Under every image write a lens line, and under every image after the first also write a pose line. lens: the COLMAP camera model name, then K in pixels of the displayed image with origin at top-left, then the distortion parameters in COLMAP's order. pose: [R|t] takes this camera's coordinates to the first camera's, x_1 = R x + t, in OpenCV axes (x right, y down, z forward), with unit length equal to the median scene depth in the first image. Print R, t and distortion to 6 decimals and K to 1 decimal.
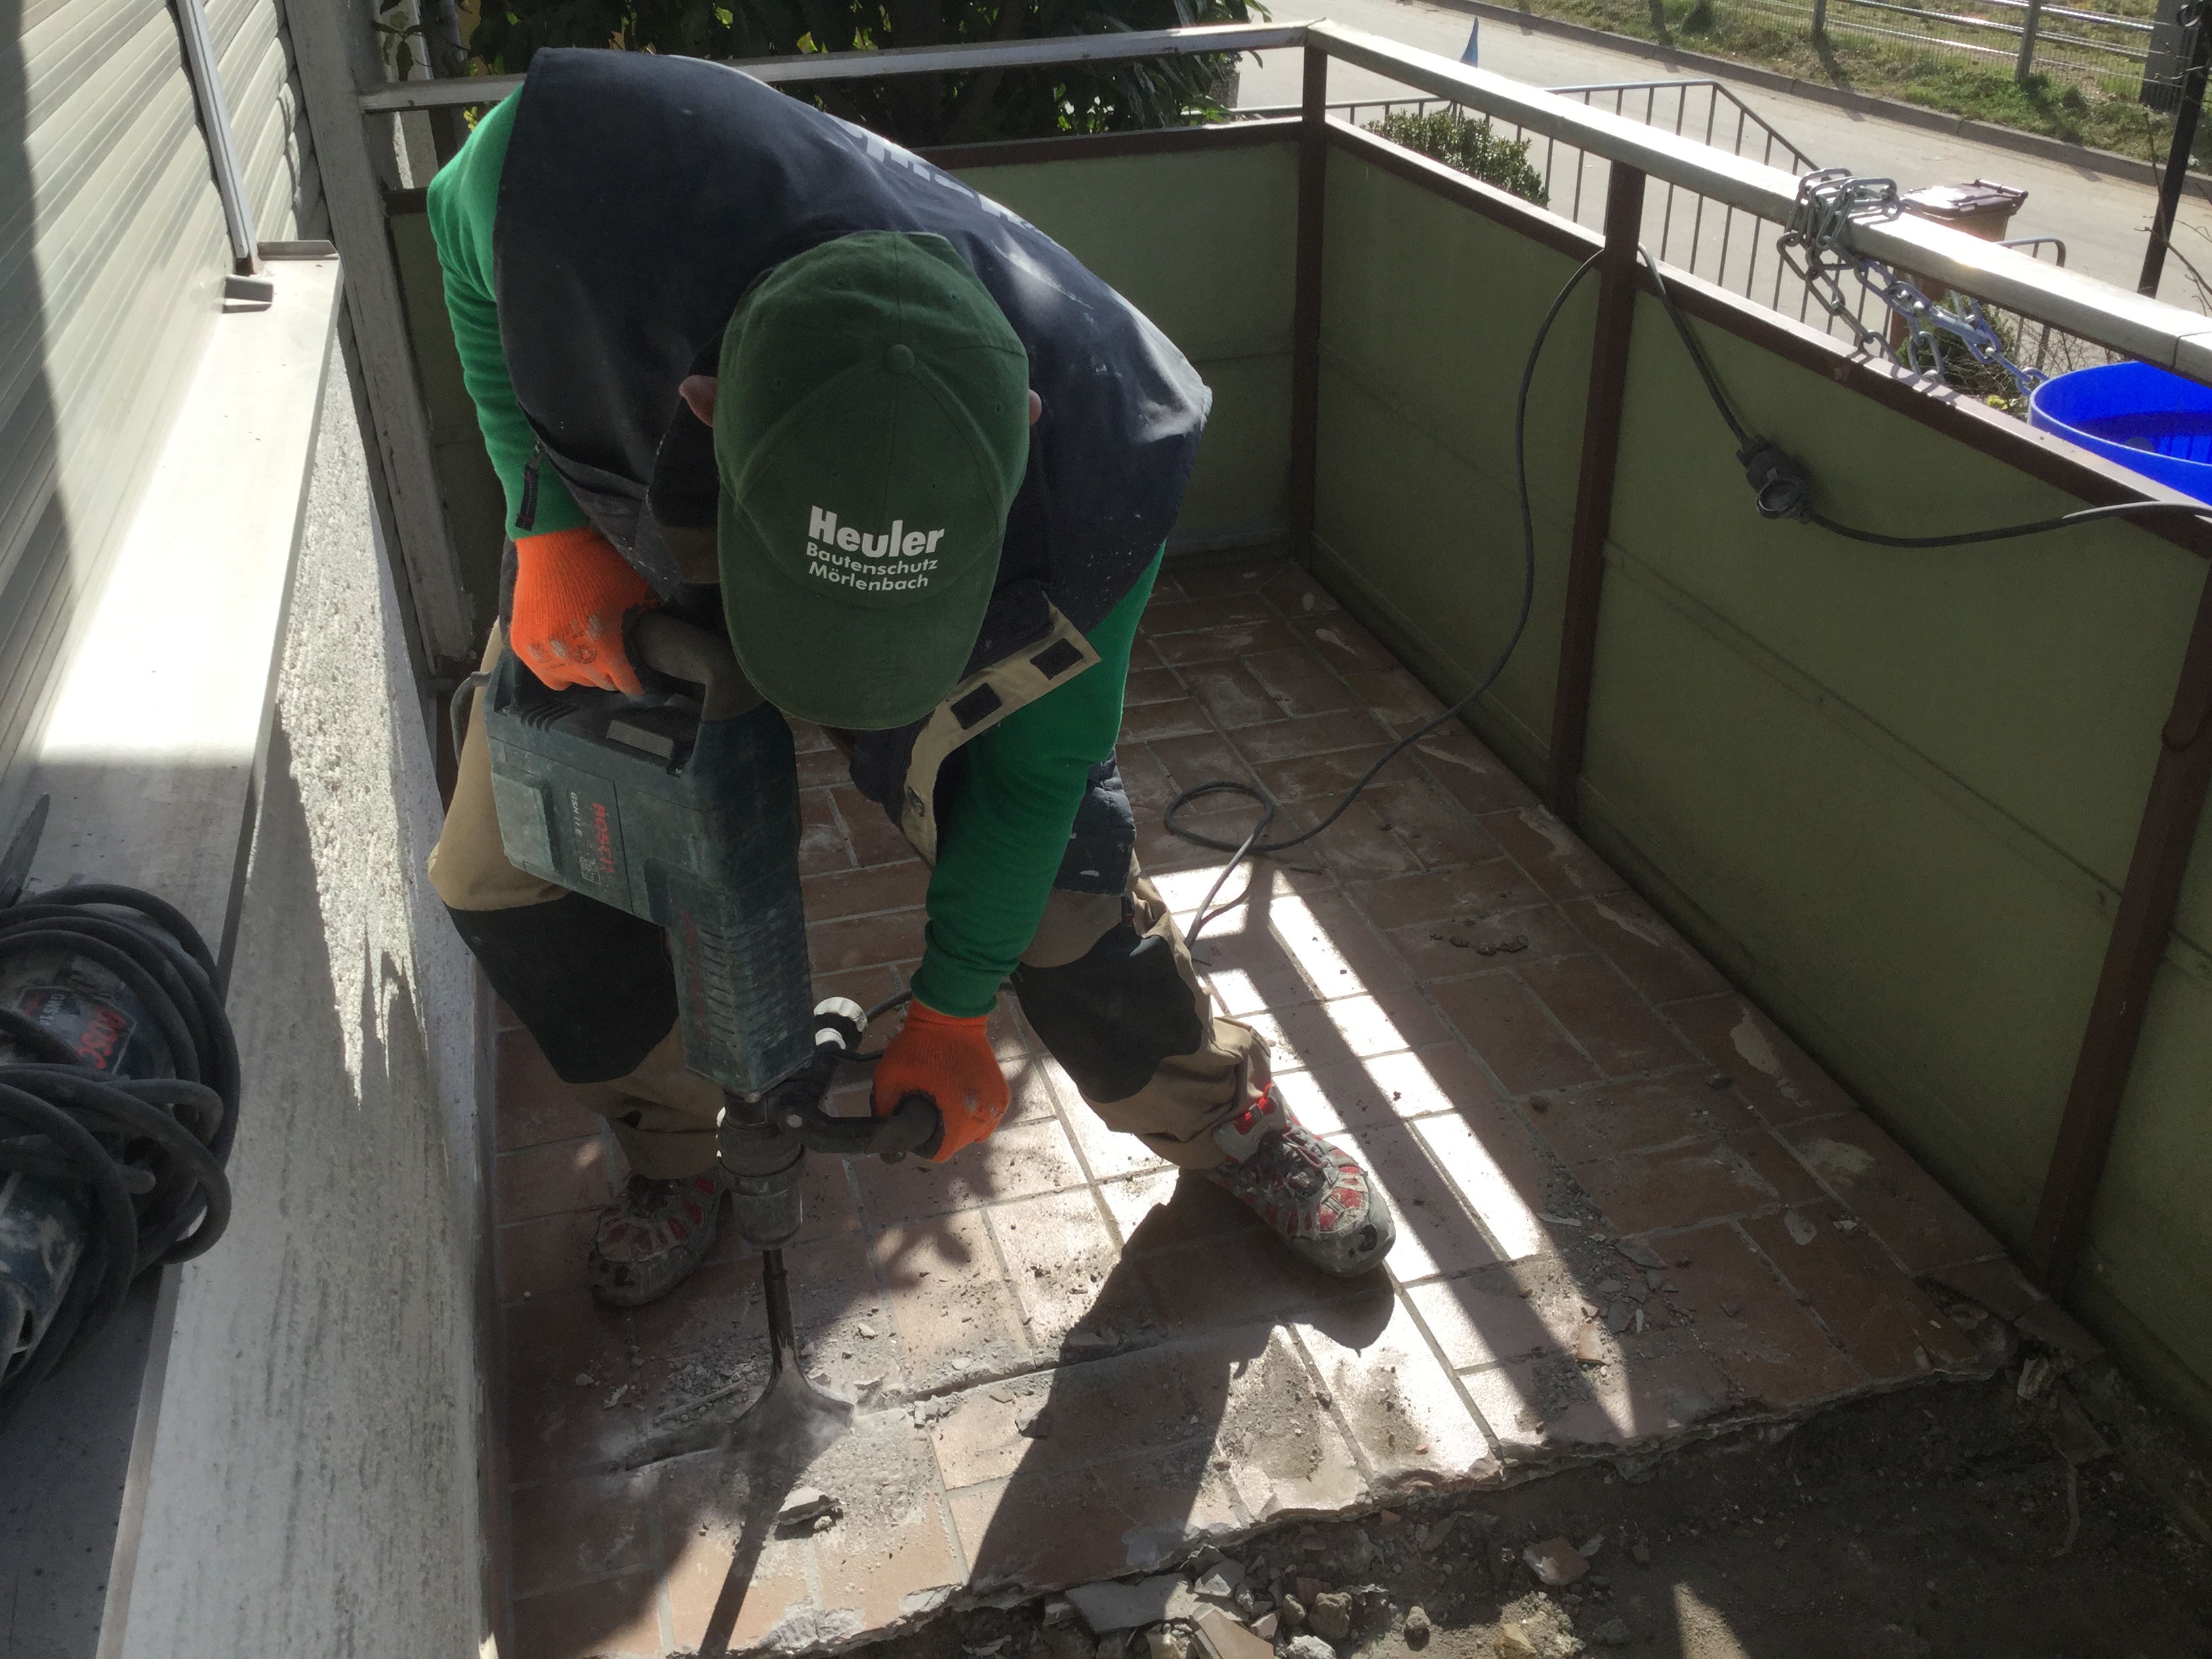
lens RADIAL K [[1988.3, 0, 1099.3], [0, 1988.3, 825.7], [0, 0, 1]] dist [0.039248, -0.059009]
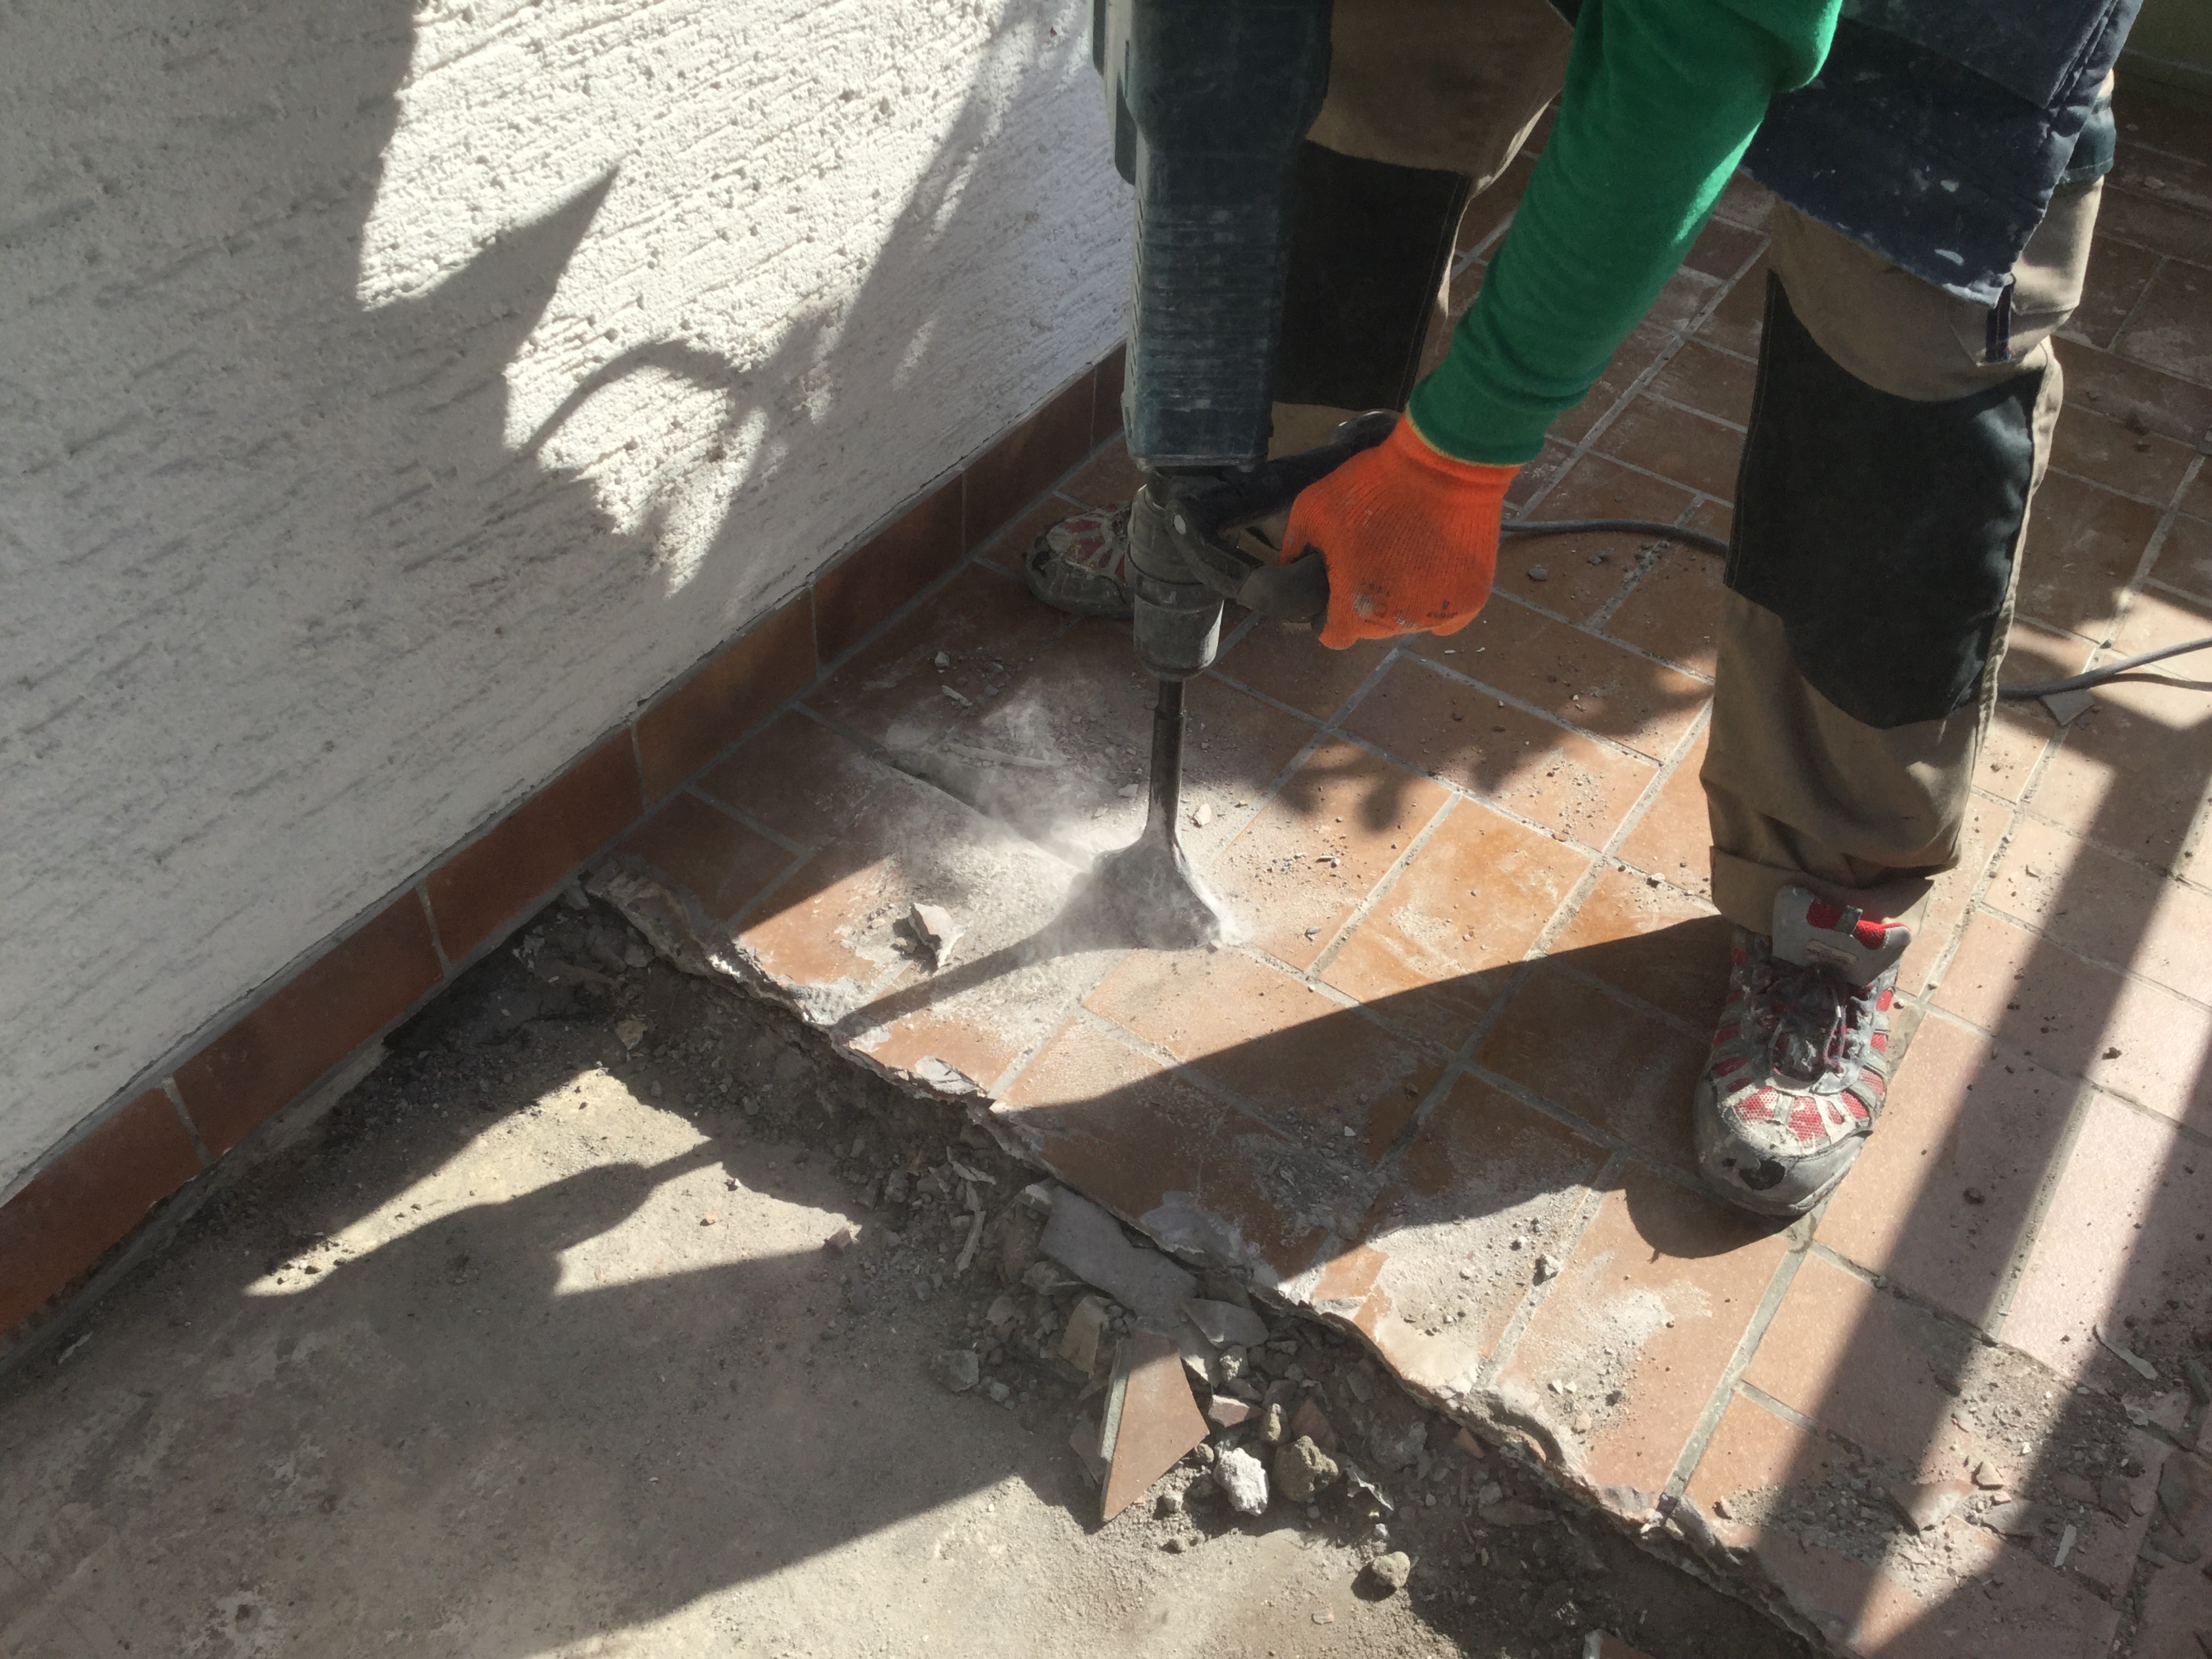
lens RADIAL K [[1988.3, 0, 1101.9], [0, 1988.3, 842.6], [0, 0, 1]] dist [0.039248, -0.059009]
pose [[0.626965, 0.587620, -0.511486, 0.295352], [-0.428263, 0.808418, 0.403796, -0.043390], [0.650773, -0.034115, 0.758505, 0.404420]]
